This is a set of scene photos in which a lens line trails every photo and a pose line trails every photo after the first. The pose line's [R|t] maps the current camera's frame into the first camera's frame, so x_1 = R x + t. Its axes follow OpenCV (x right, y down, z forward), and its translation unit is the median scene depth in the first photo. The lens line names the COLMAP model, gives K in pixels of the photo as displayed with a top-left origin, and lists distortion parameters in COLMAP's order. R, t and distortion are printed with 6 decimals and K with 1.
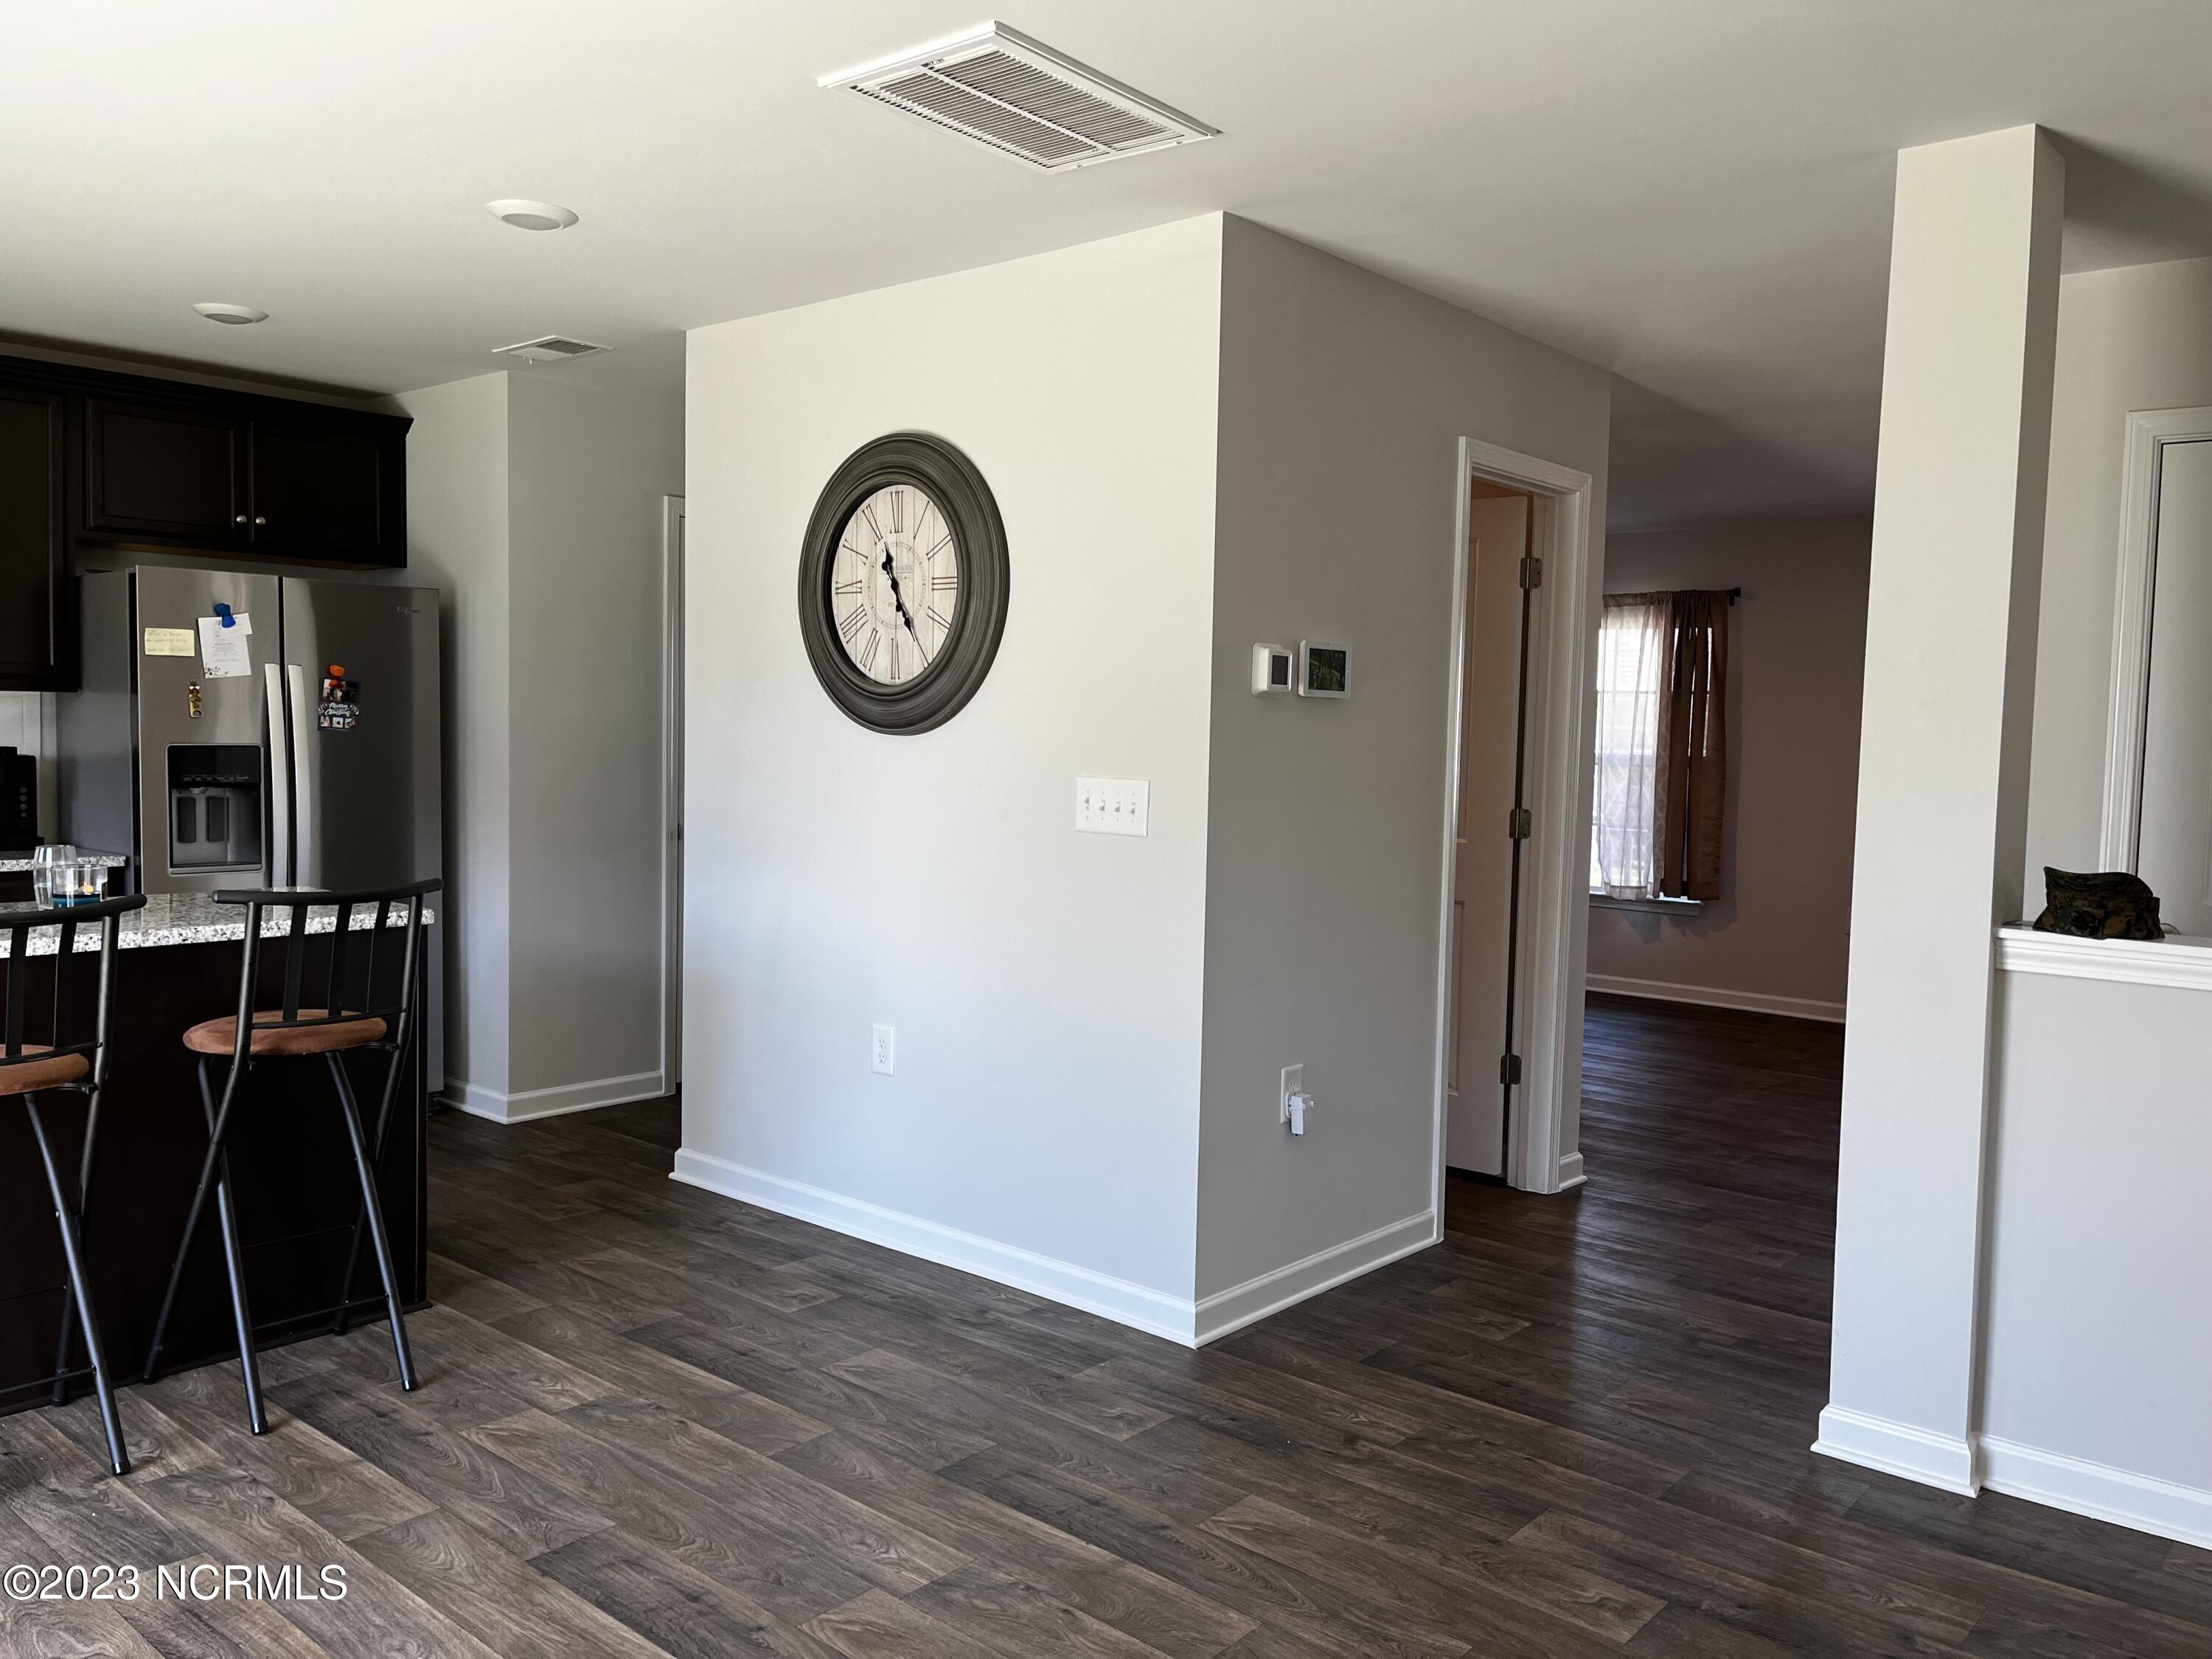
lens RADIAL K [[1673.2, 0, 1120.5], [0, 1673.2, 827.3], [0, 0, 1]] dist [0.074341, -0.103617]
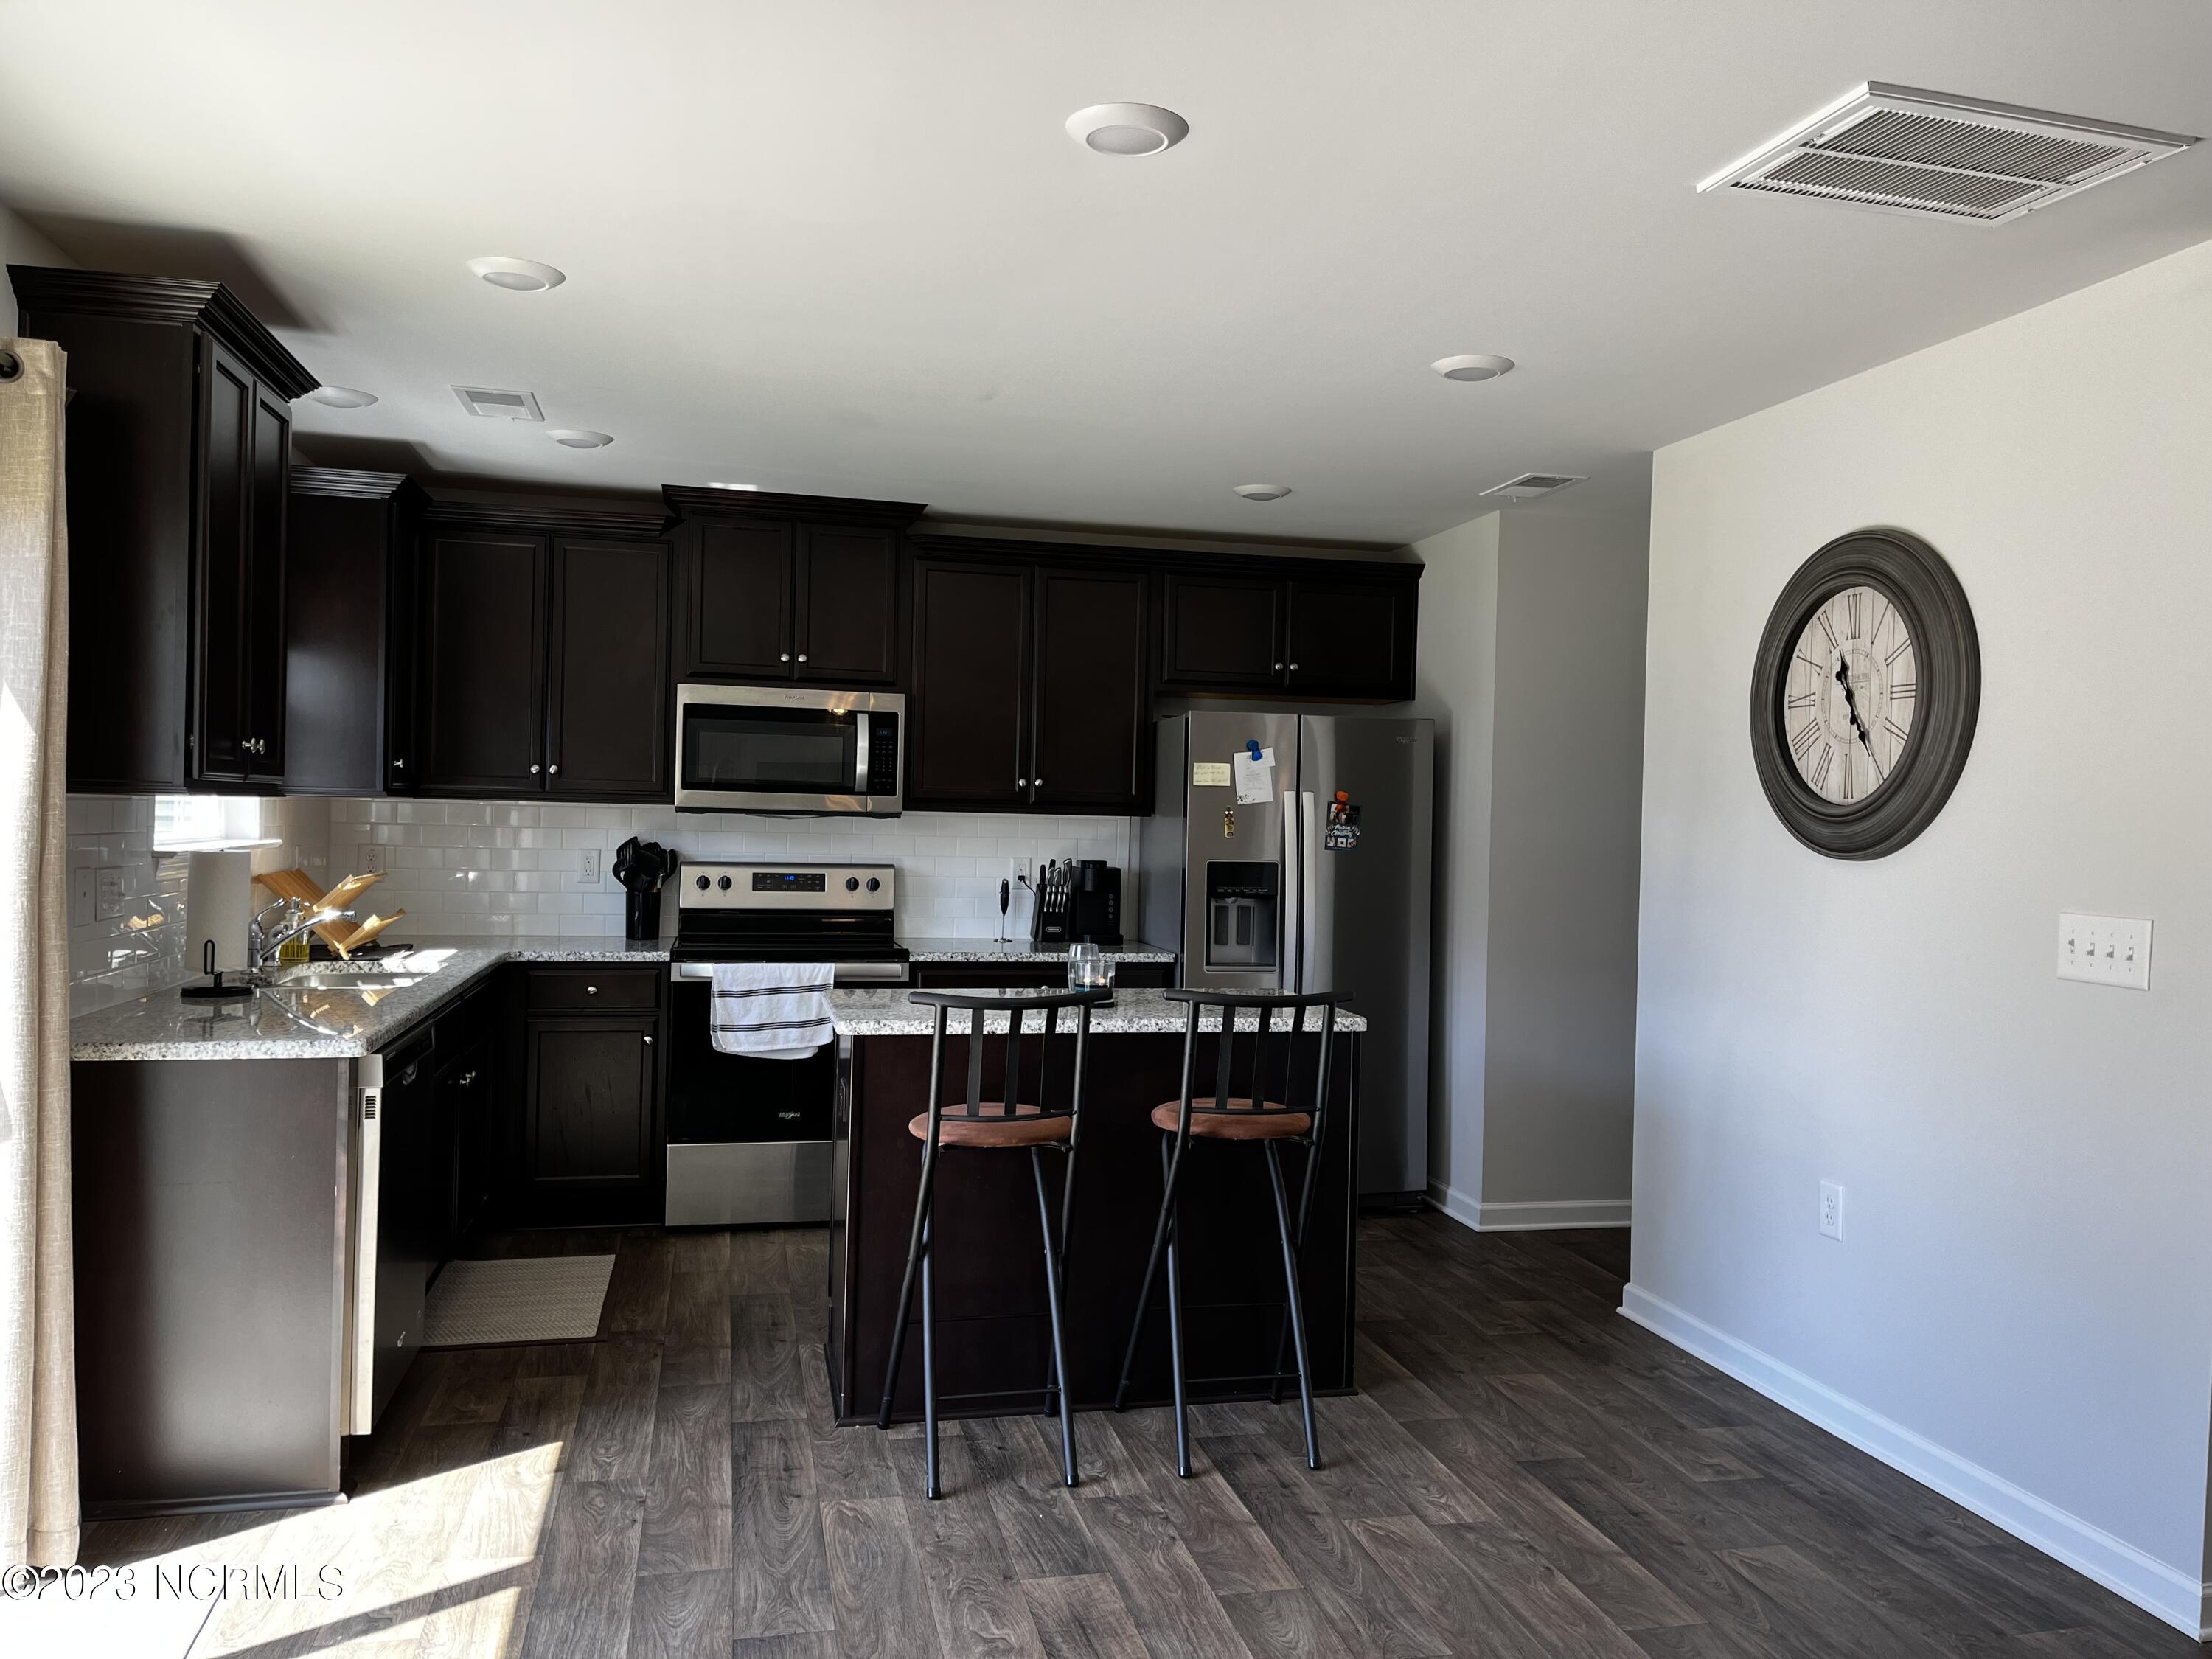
lens RADIAL K [[1670.5, 0, 1125.9], [0, 1670.5, 835.7], [0, 0, 1]] dist [0.087237, -0.121214]
pose [[0.808730, 0.003678, -0.588168, 0.096376], [-0.041488, 0.997846, -0.050807, -0.006542], [0.586715, 0.065491, 0.807141, 0.039446]]
